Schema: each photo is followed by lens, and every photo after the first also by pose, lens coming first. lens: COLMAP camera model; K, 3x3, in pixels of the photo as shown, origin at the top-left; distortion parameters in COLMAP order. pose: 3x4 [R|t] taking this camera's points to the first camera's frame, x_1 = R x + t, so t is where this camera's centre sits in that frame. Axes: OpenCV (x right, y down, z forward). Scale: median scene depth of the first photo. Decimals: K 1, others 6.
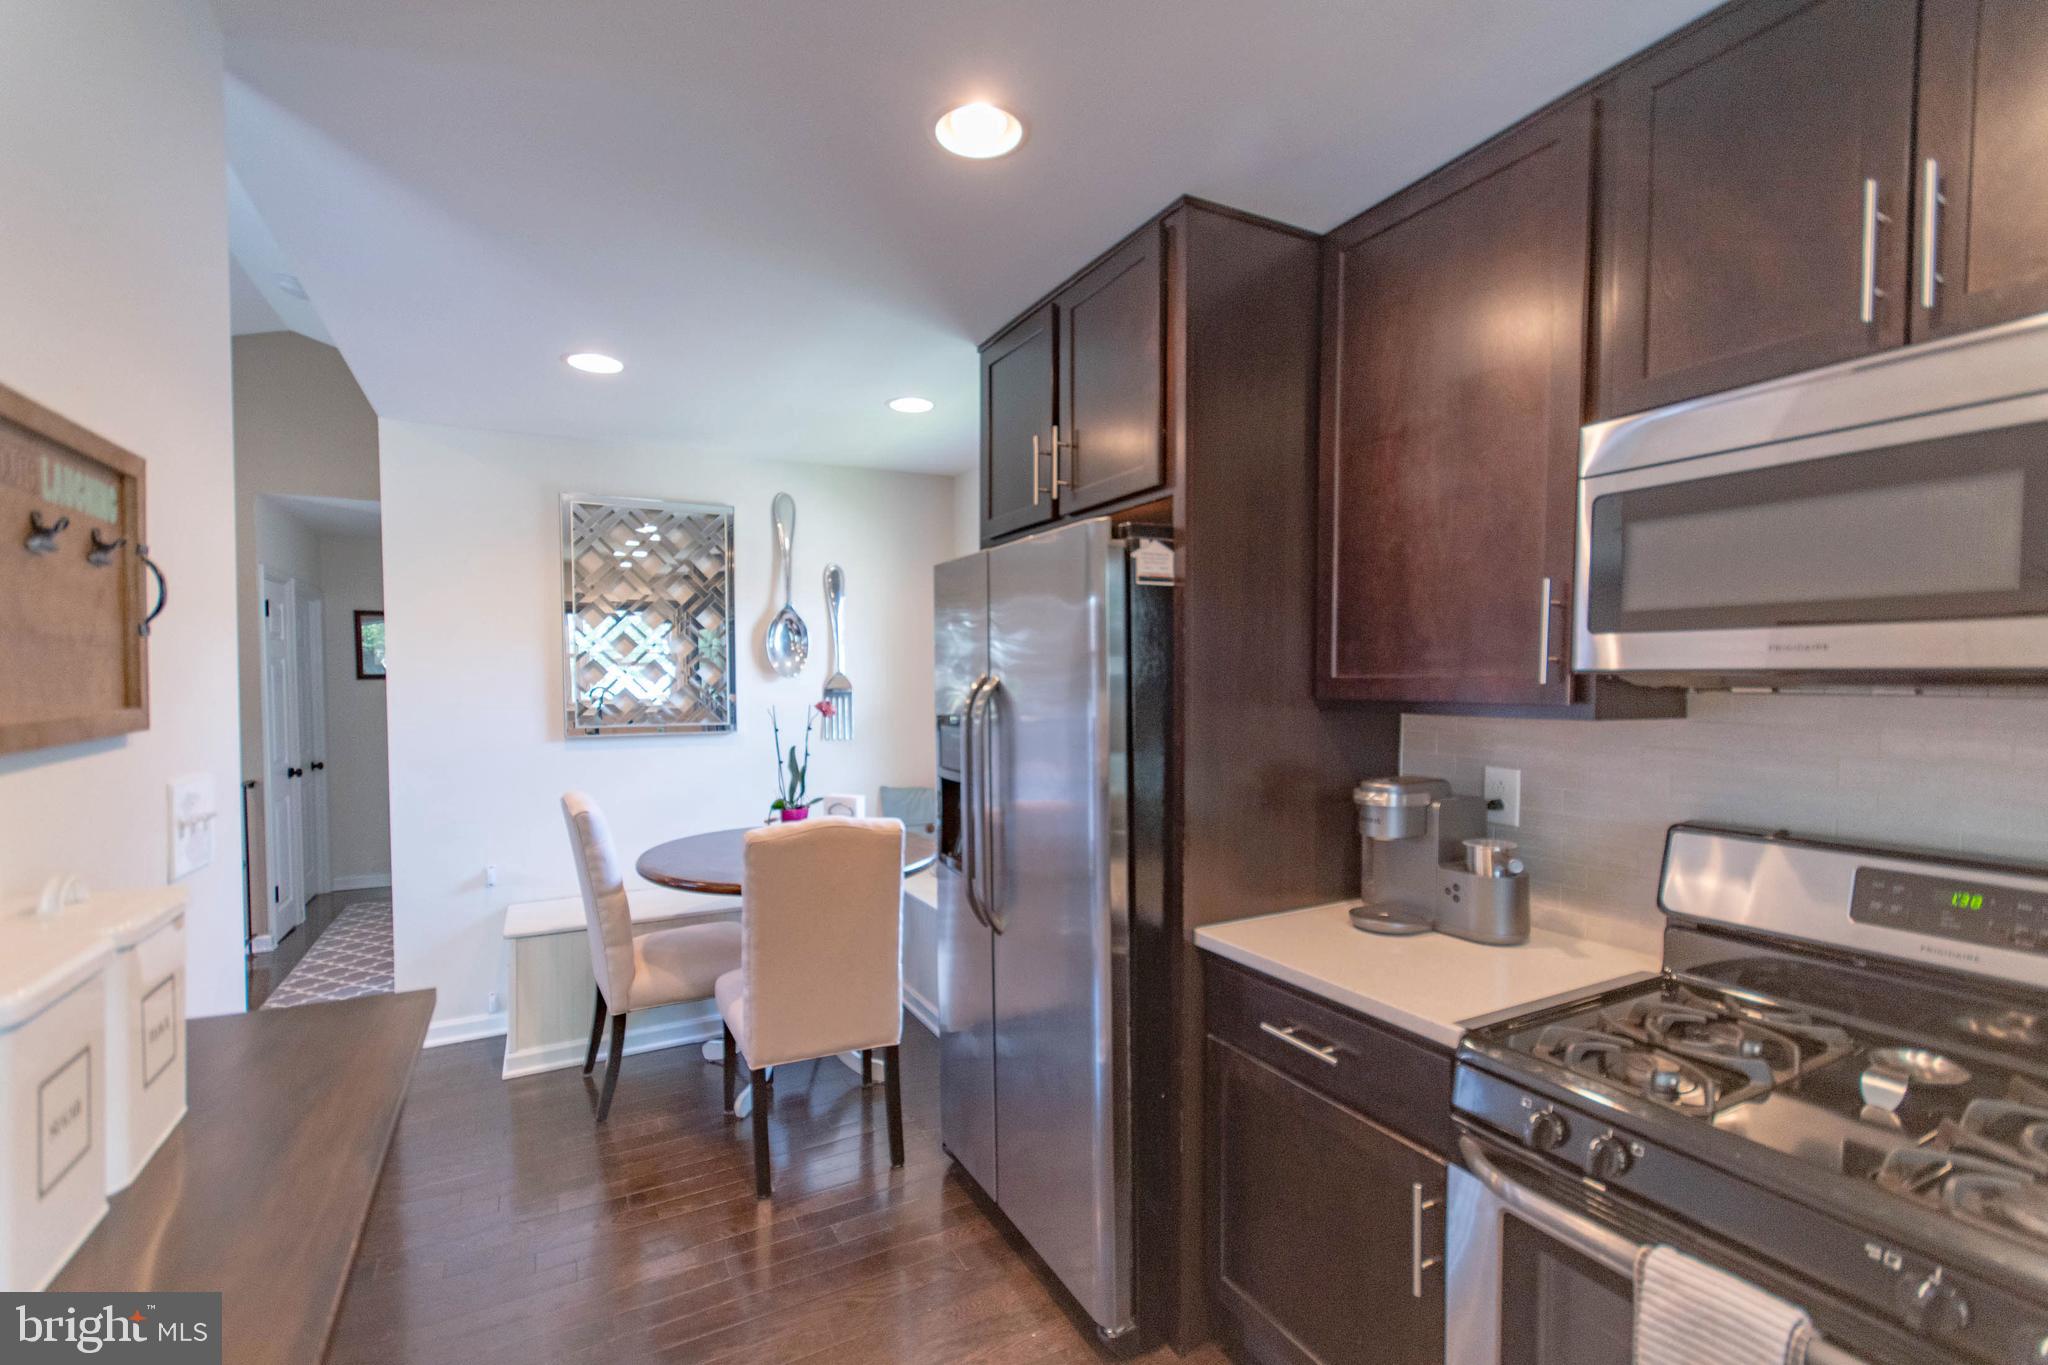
lens RADIAL K [[916.5, 0, 1015.5], [0, 916.5, 671.5], [0, 0, 1]] dist [0.006885, 0.000076]
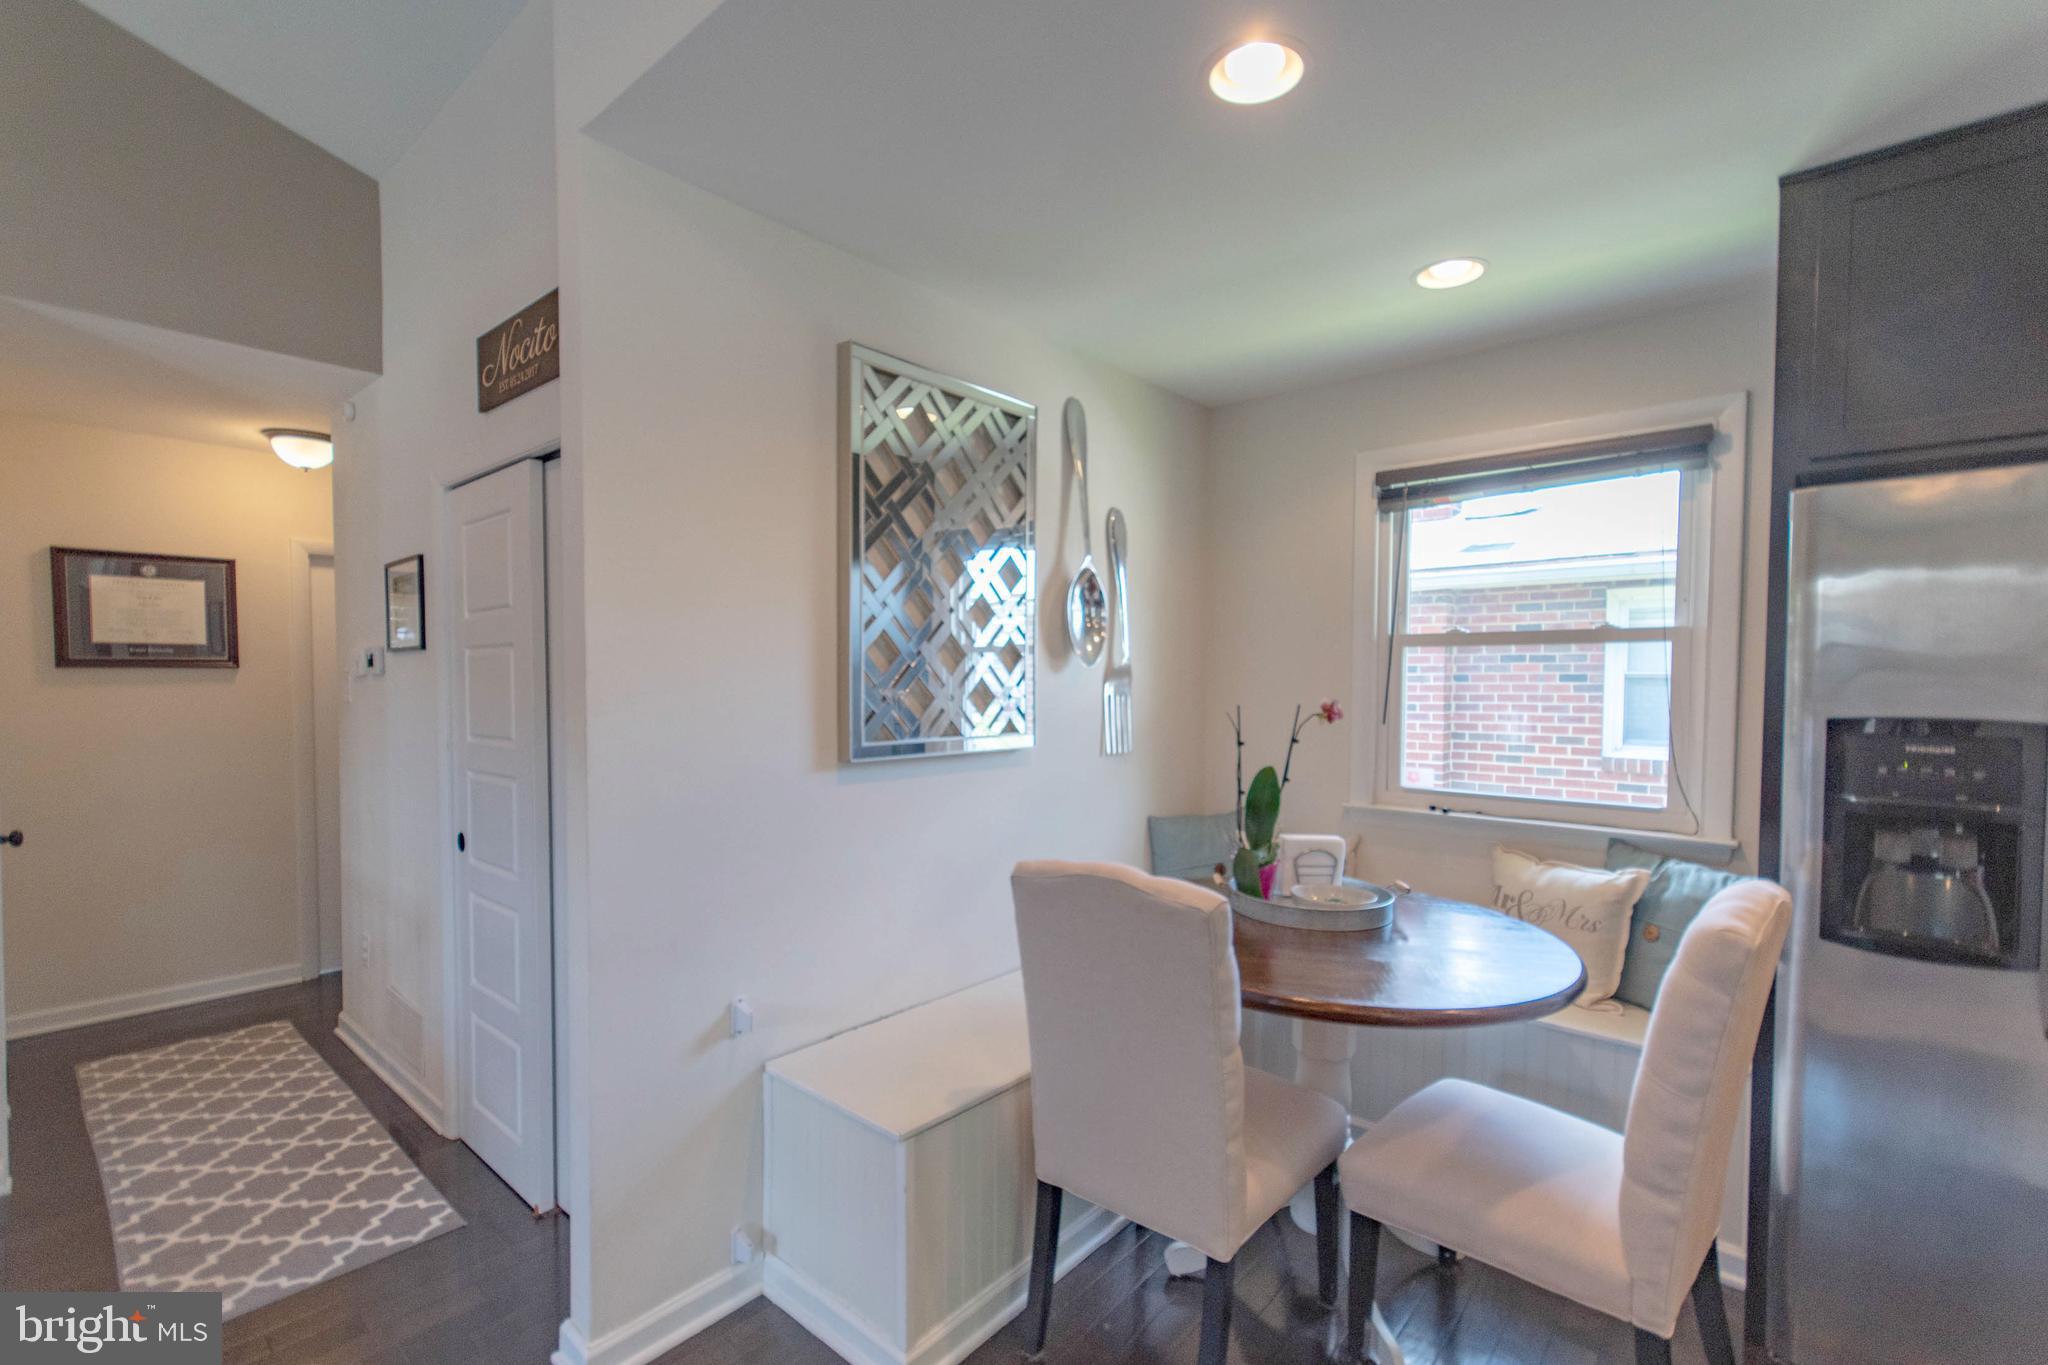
lens RADIAL K [[916.5, 0, 987.5], [0, 916.5, 672.3], [0, 0, 1]] dist [0.006885, 0.000076]
pose [[0.940458, 0.003778, 0.339888, -0.600598], [-0.000768, 0.999959, -0.008990, 0.019458], [-0.339908, 0.008193, 0.940423, 0.413257]]
